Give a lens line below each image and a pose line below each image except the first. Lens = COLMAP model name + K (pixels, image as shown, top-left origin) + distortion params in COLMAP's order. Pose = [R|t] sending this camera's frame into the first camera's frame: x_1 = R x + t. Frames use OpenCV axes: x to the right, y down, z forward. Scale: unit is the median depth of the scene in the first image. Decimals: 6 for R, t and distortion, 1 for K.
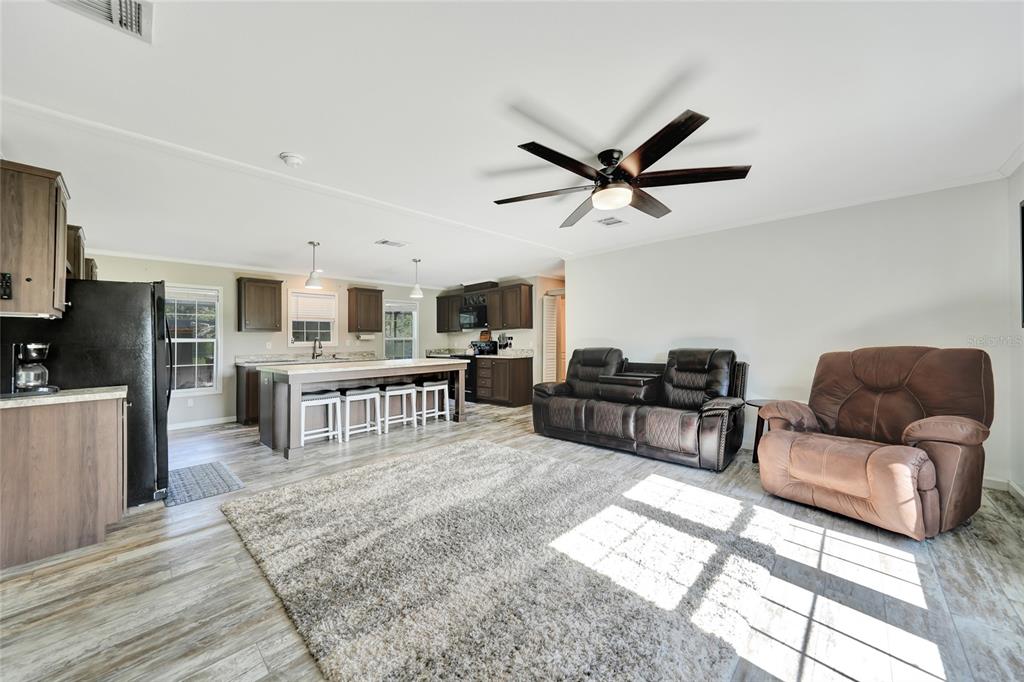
lens RADIAL K [[354.9, 0, 514.3], [0, 354.9, 335.4], [0, 0, 1]] dist [-0.016758, 0.000670]
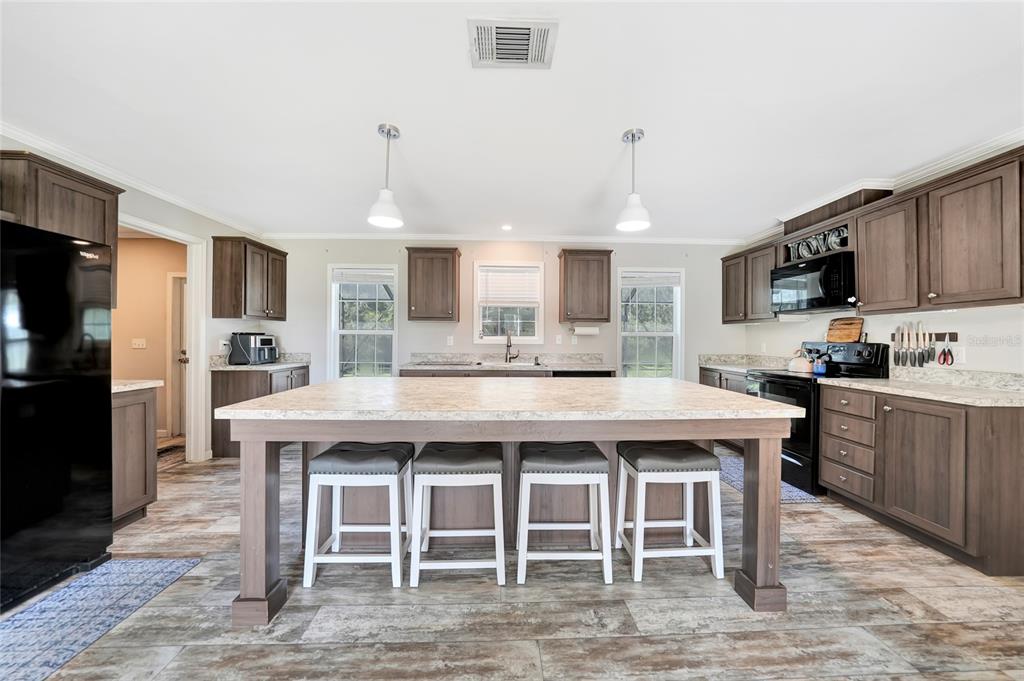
lens RADIAL K [[354.9, 0, 517.4], [0, 354.9, 332.6], [0, 0, 1]] dist [-0.016758, 0.000670]
pose [[0.703335, 0.008909, -0.710803, -0.065197], [-0.007894, 0.999958, 0.004723, 0.006130], [0.710815, 0.002289, 0.703376, 0.473422]]
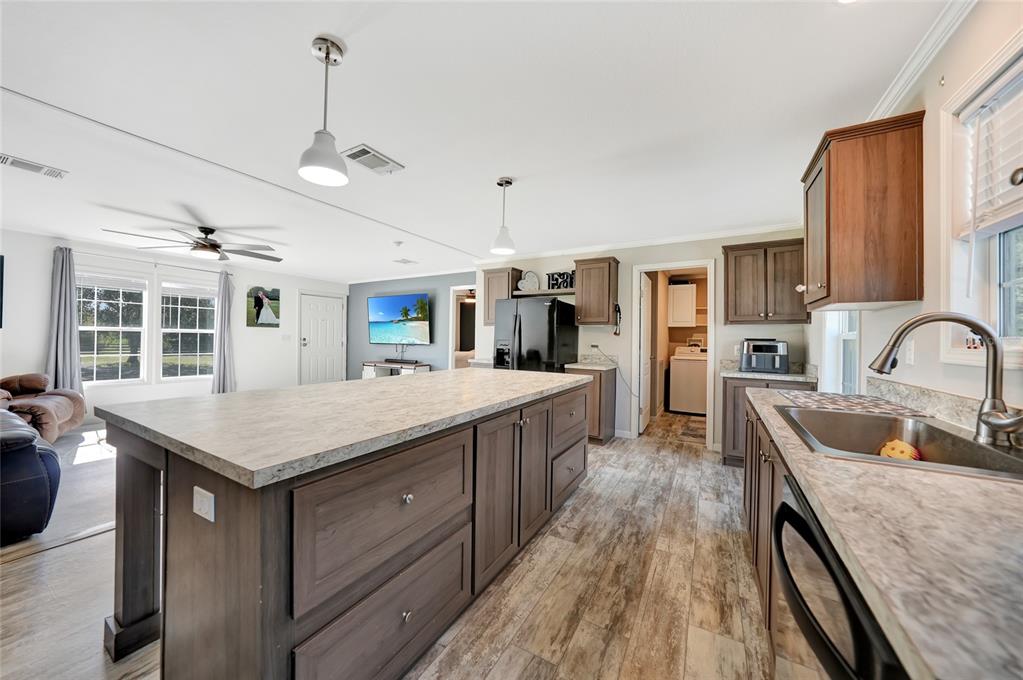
lens RADIAL K [[354.6, 0, 509.9], [0, 354.6, 337.8], [0, 0, 1]] dist [-0.016758, 0.000670]
pose [[-0.974756, -0.005146, -0.223212, -0.248702], [-0.003735, 0.999970, -0.006742, 0.015765], [0.223240, -0.005738, -0.974747, 0.988494]]
